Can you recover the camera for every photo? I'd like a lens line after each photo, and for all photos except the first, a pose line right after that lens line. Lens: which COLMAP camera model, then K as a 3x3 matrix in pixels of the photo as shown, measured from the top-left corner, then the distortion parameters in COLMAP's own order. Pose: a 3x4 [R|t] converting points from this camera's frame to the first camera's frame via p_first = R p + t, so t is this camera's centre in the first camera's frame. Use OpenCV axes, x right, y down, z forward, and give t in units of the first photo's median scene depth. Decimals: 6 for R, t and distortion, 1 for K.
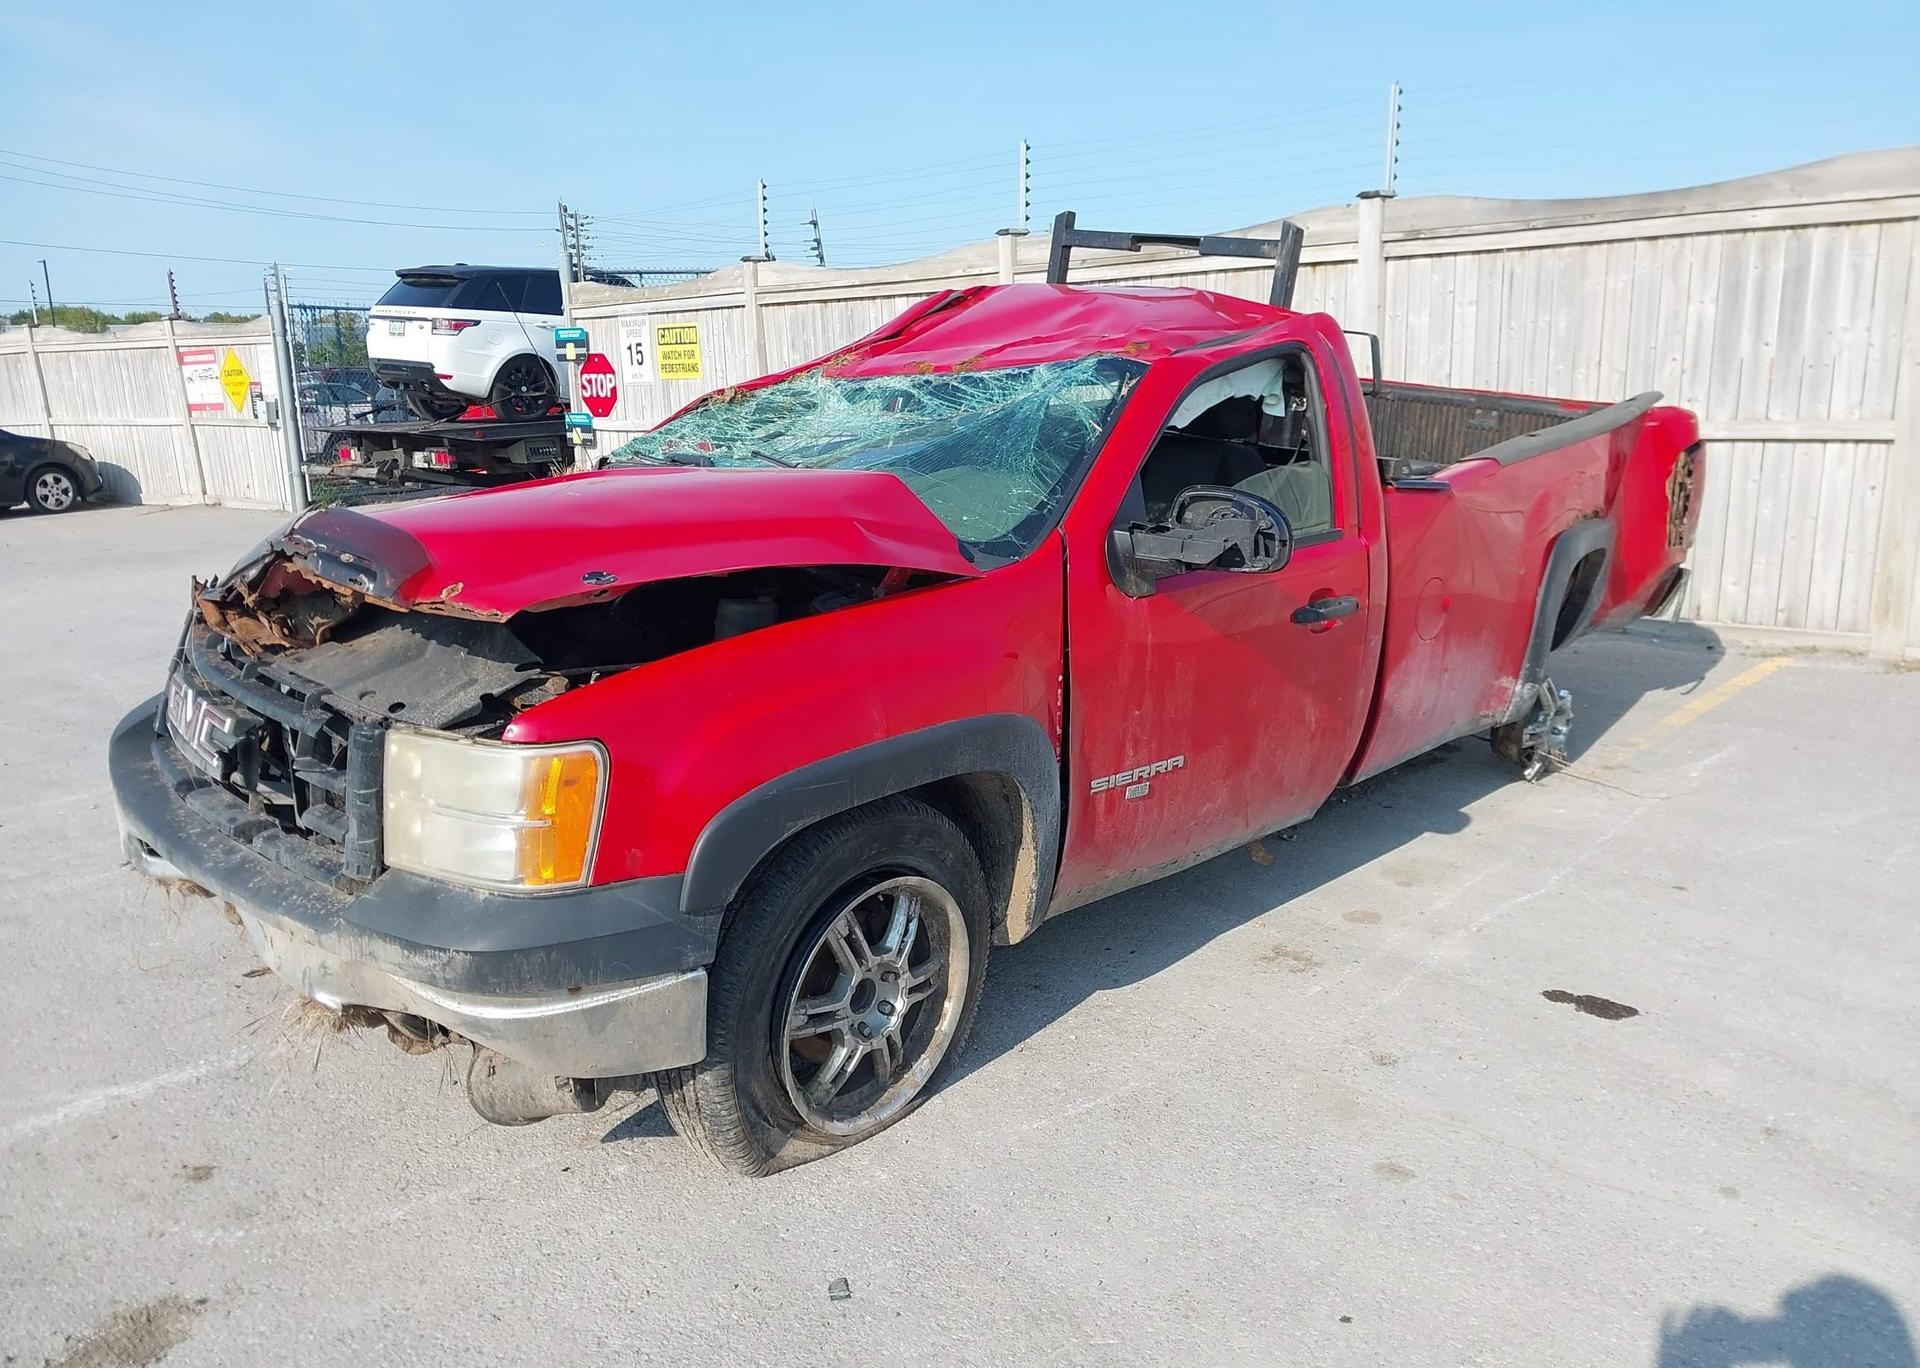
lens RADIAL K [[1526.2, 0, 972.6], [0, 1526.2, 727.5], [0, 0, 1]] dist [0.037886, -0.070337]
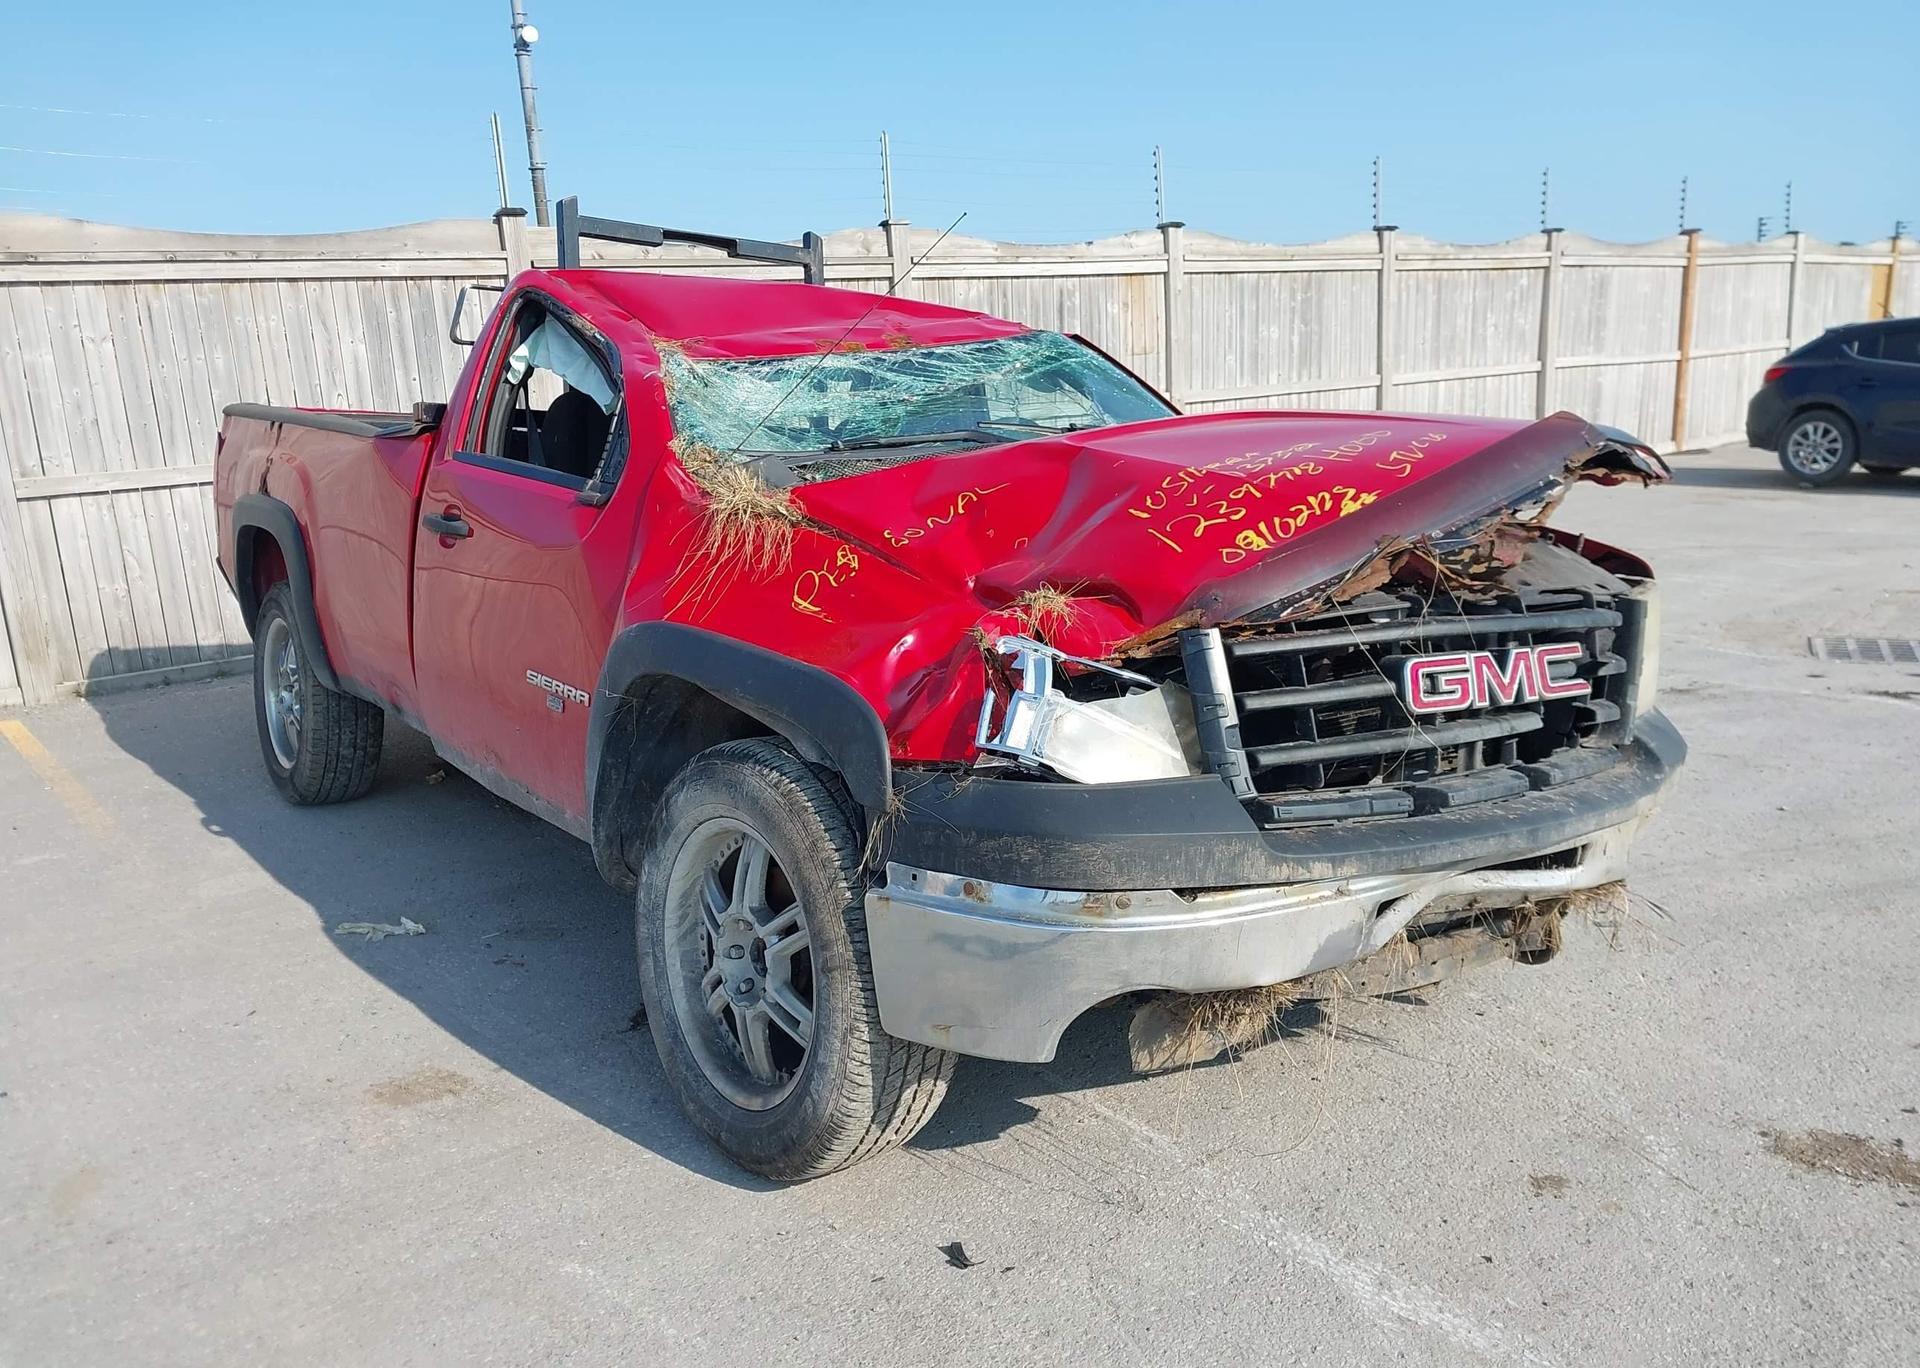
lens RADIAL K [[1516.0, 0, 946.8], [0, 1516.0, 735.1], [0, 0, 1]] dist [0.023667, -0.008047]
pose [[0.174466, -0.218644, 0.960082, -1.042861], [0.272951, 0.947564, 0.166193, -0.153001], [-0.946076, 0.233060, 0.224996, 0.822806]]
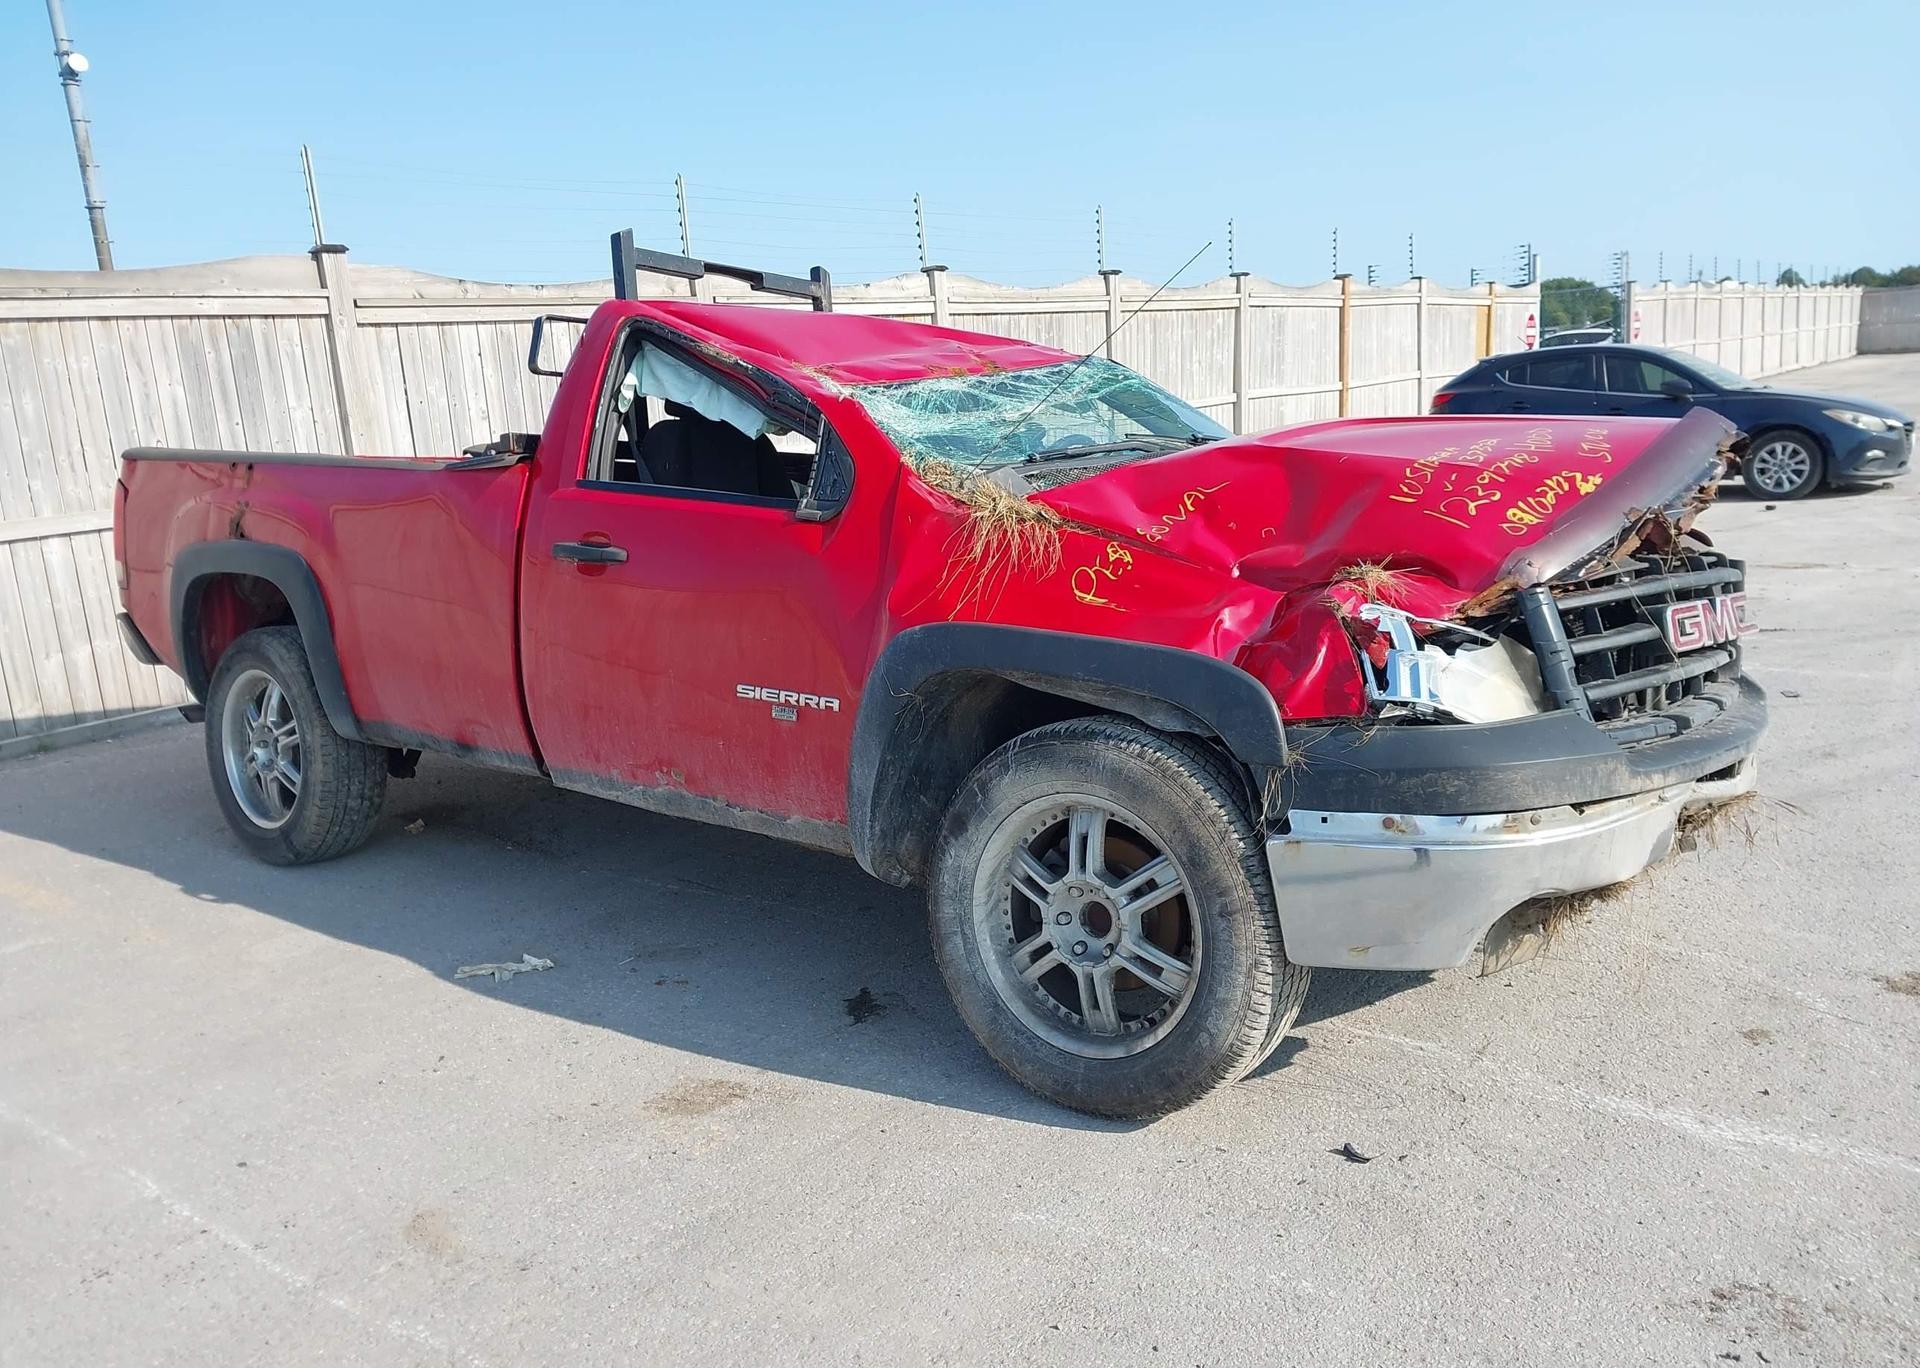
lens RADIAL K [[1495.6, 0, 959.7], [0, 1495.6, 740.7], [0, 0, 1]] dist [0.033365, -0.028667]
pose [[-0.081051, -0.201169, 0.976198, -1.119794], [0.296645, 0.930167, 0.216313, -0.232036], [-0.951542, 0.307116, -0.015715, 1.144019]]
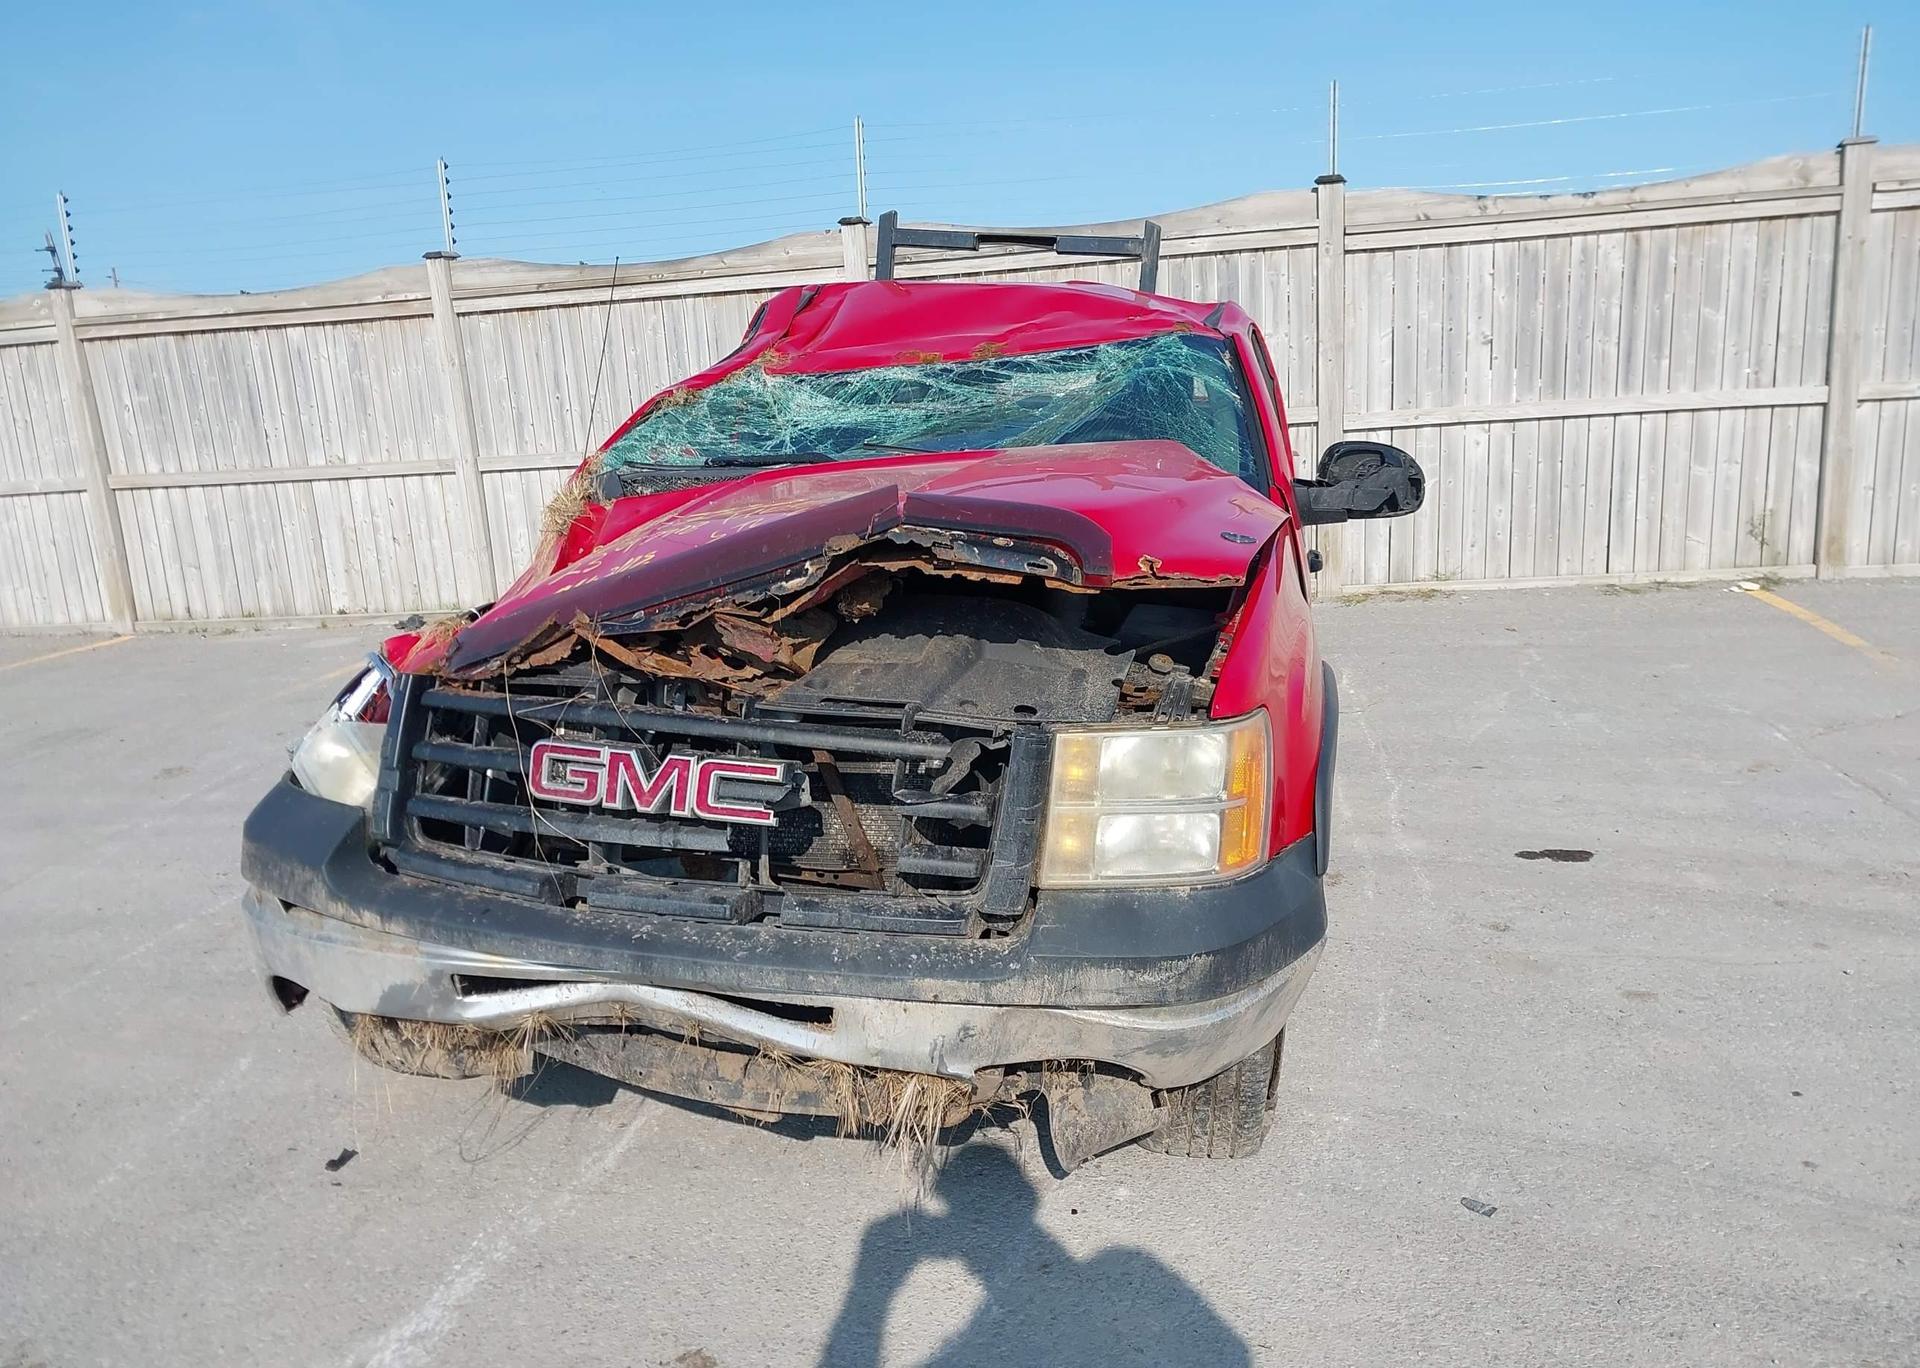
lens RADIAL K [[1495.6, 0, 959.7], [0, 1495.6, 740.7], [0, 0, 1]] dist [0.033365, -0.028667]
pose [[0.848101, -0.150900, 0.507891, -0.563699], [0.160020, 0.986772, 0.025971, -0.016180], [-0.505092, 0.059247, 0.861030, 0.189493]]
